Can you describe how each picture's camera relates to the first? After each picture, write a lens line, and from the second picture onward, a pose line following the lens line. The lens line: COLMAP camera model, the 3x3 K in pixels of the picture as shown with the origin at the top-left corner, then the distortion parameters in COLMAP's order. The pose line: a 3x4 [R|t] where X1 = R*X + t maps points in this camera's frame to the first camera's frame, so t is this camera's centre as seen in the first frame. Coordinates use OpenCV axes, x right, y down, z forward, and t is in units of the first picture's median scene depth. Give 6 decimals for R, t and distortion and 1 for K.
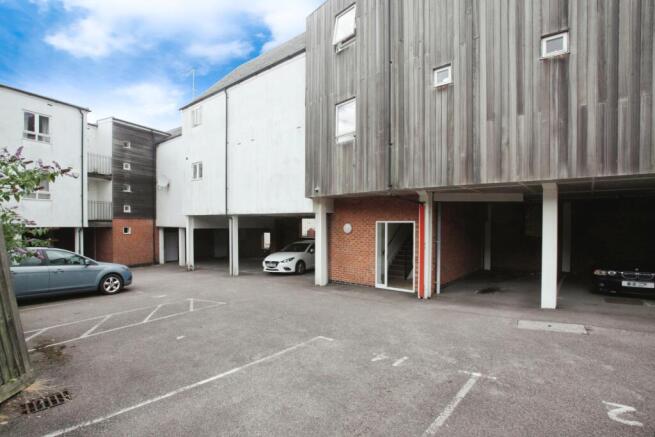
lens RADIAL K [[332.6, 0, 327.5], [0, 332.6, 218.5], [0, 0, 1]] dist [-0.003225, -0.000201]
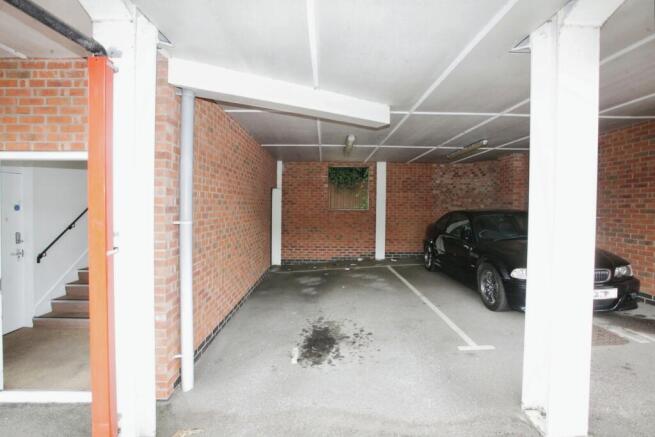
lens RADIAL K [[332.6, 0, 327.5], [0, 332.6, 218.5], [0, 0, 1]] dist [-0.003225, -0.000201]
pose [[0.786468, -0.025205, 0.617117, 0.245200], [-0.008612, 0.998622, 0.051763, 0.048343], [-0.617572, -0.046025, 0.785167, 0.675345]]
